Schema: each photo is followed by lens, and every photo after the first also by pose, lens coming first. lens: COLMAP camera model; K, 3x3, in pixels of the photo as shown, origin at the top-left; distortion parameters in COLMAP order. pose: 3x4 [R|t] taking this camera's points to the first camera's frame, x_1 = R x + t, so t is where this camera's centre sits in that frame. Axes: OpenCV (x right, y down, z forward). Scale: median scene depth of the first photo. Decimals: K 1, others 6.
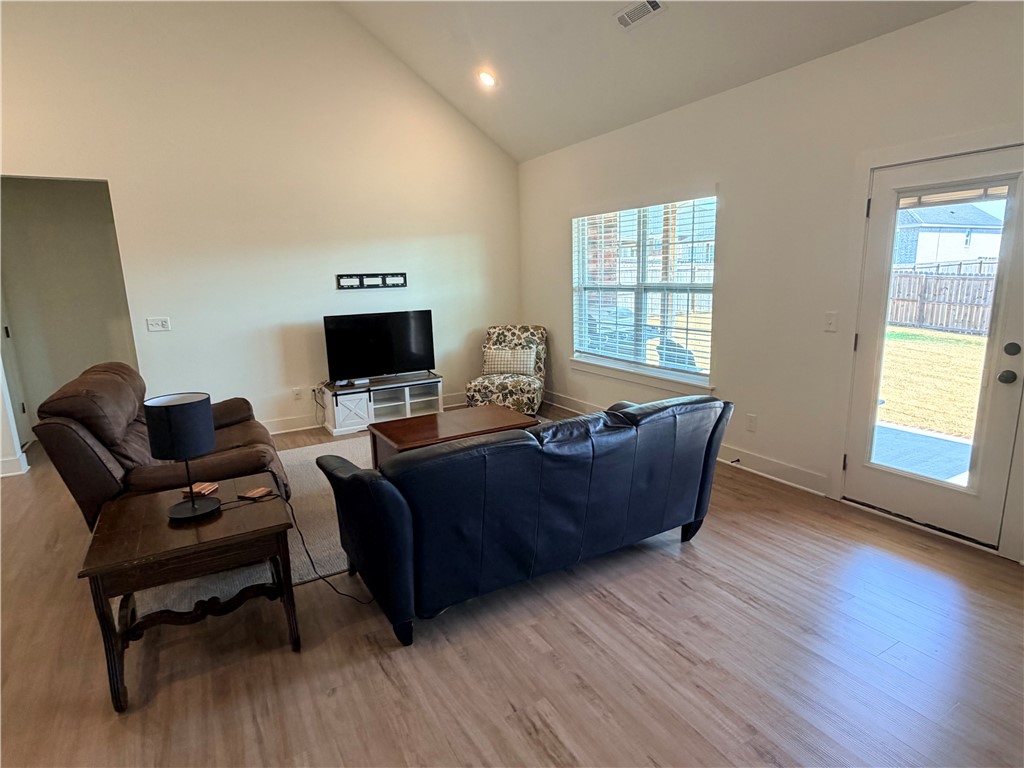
lens RADIAL K [[547.9, 0, 508.0], [0, 547.9, 385.5], [0, 0, 1]] dist [0.000920, -0.000317]
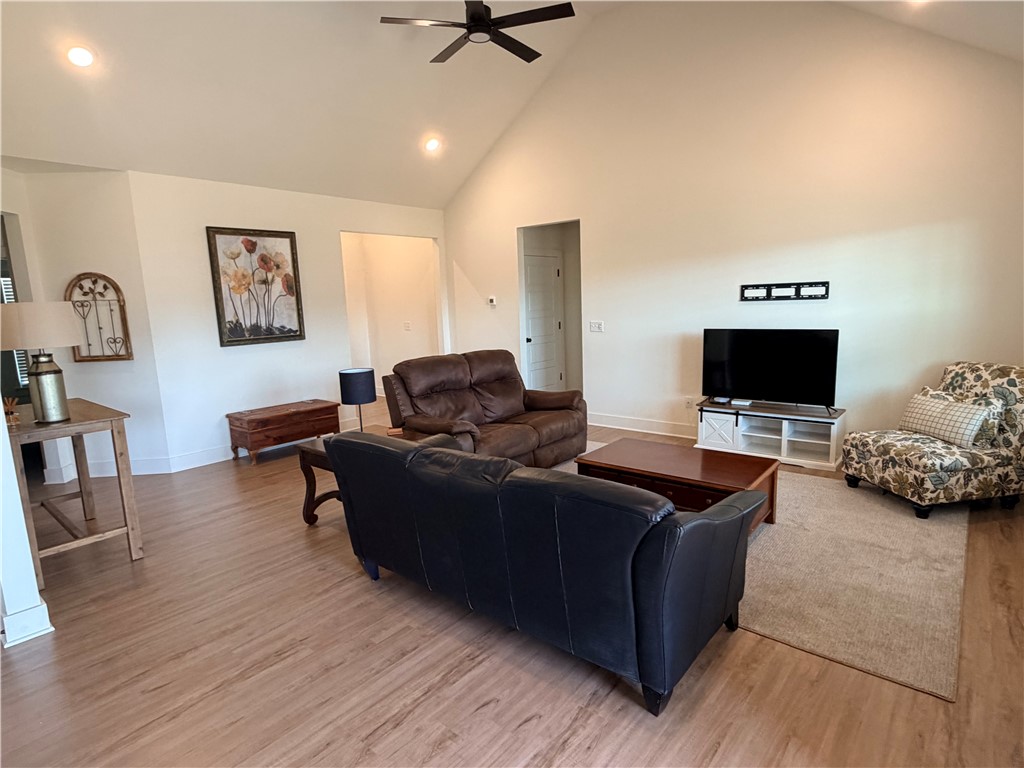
lens RADIAL K [[547.9, 0, 508.0], [0, 547.9, 385.5], [0, 0, 1]] dist [0.000920, -0.000317]
pose [[0.350161, 0.161810, -0.922608, 0.430955], [-0.161951, 0.980591, 0.110513, -0.073303], [0.922583, 0.110720, 0.369570, 0.306280]]
